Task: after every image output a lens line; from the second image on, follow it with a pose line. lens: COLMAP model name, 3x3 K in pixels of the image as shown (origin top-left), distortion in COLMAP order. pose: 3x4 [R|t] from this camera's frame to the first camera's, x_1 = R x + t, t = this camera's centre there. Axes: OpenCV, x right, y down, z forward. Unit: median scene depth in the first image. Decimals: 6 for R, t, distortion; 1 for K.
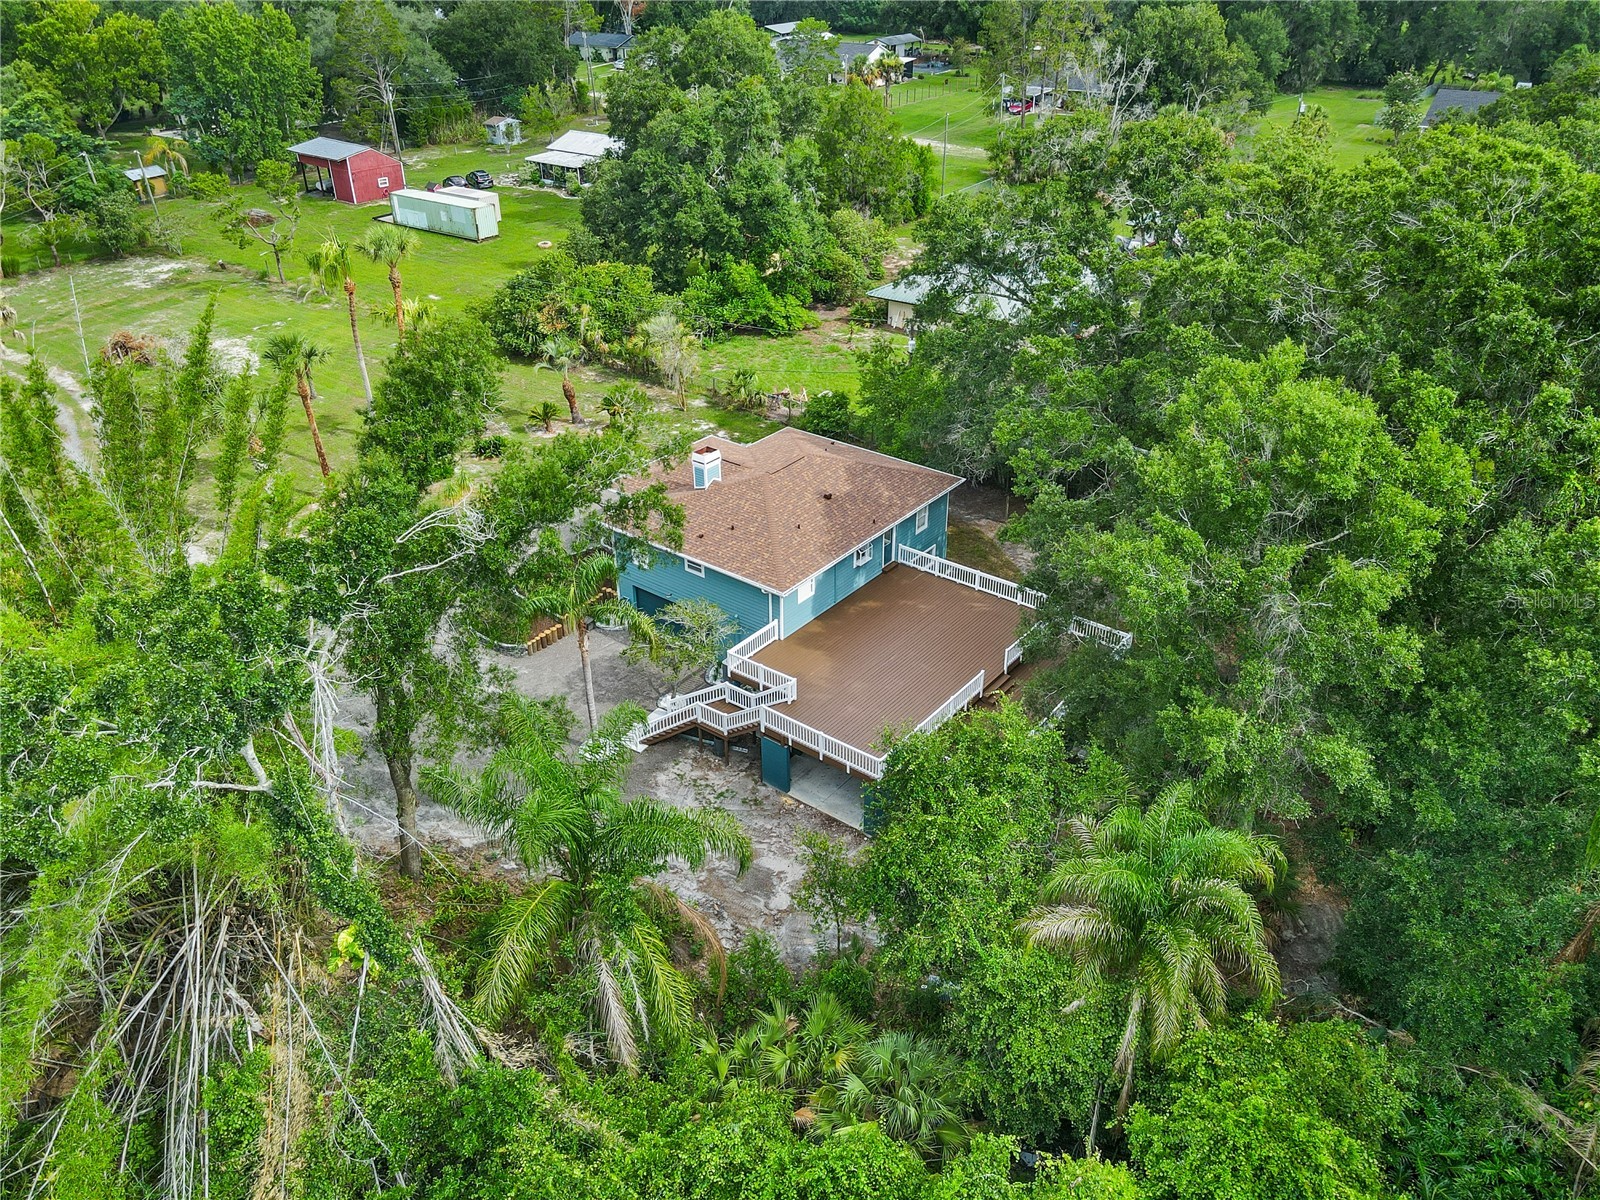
lens RADIAL K [[1177.5, 0, 804.4], [0, 1177.5, 597.4], [0, 0, 1]] dist [0.014935, 0.003403]
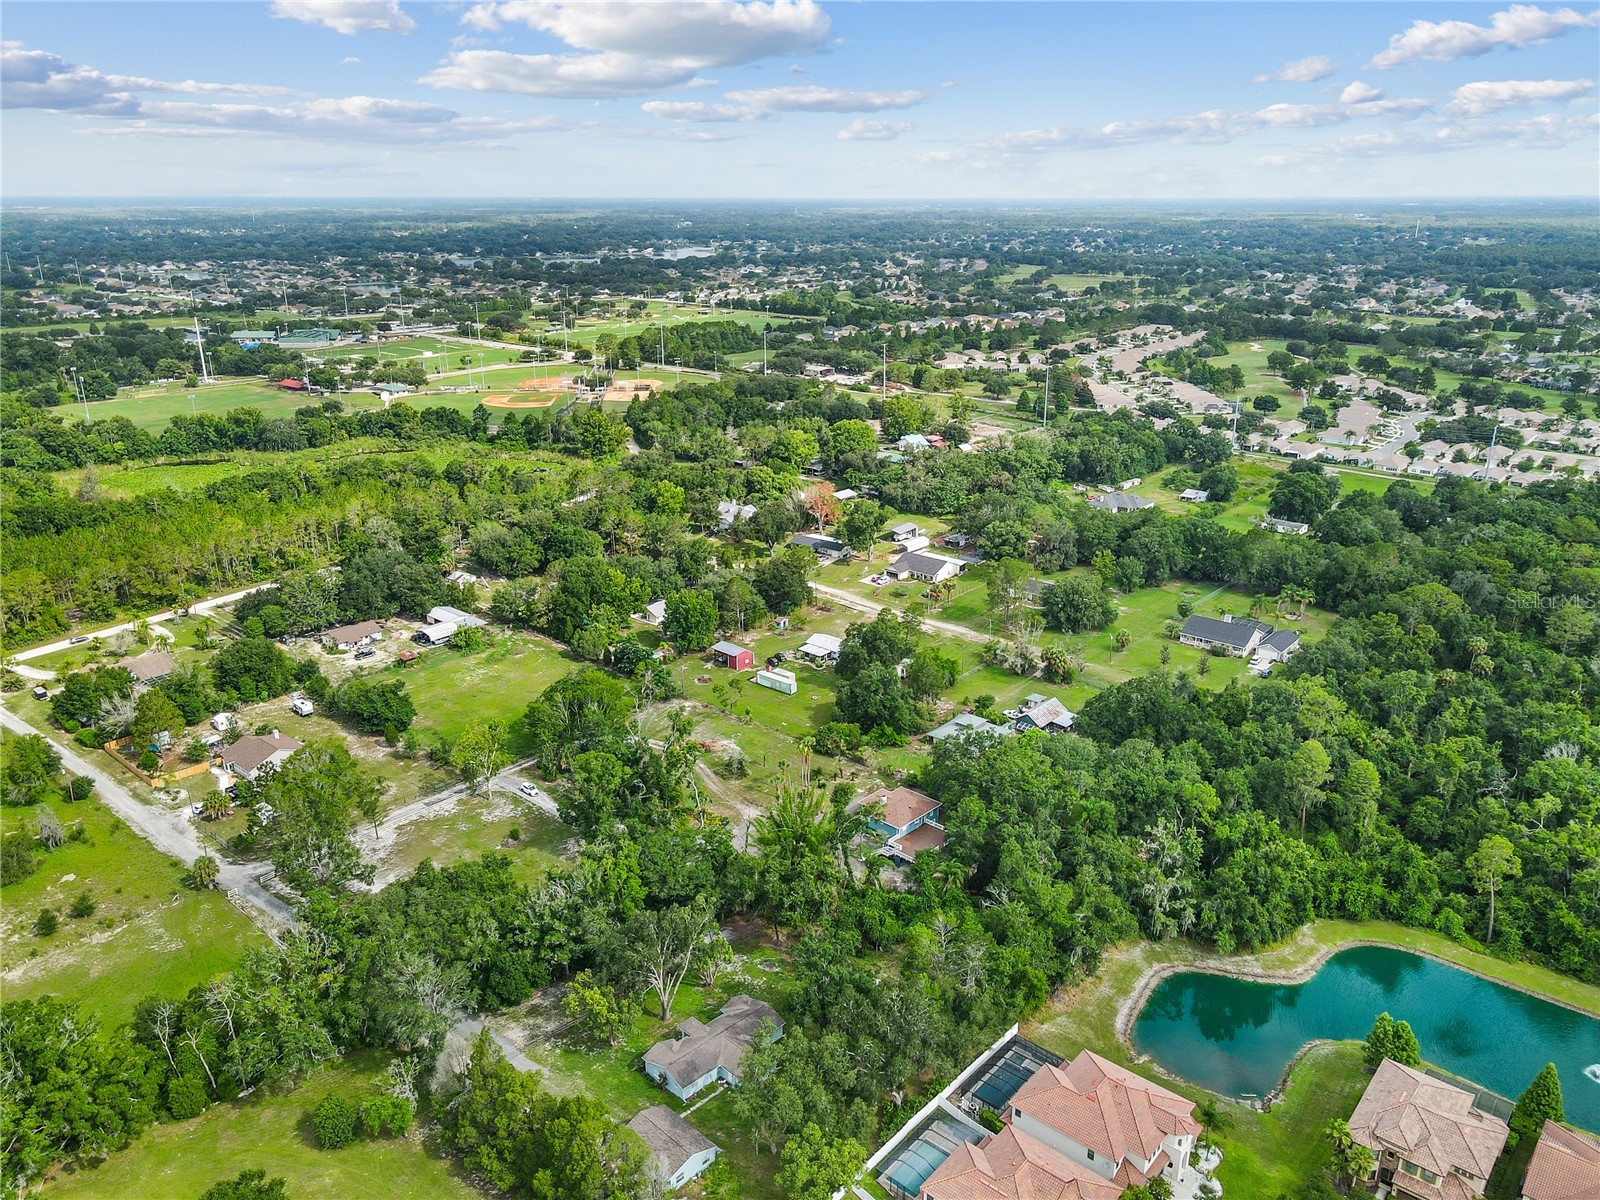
lens RADIAL K [[1177.5, 0, 804.4], [0, 1177.5, 597.4], [0, 0, 1]] dist [0.014935, 0.003403]
pose [[0.995641, 0.028121, -0.088924, -0.002824], [-0.044639, 0.980843, -0.189618, 0.000103], [0.081888, 0.192761, 0.977823, -2.548292]]
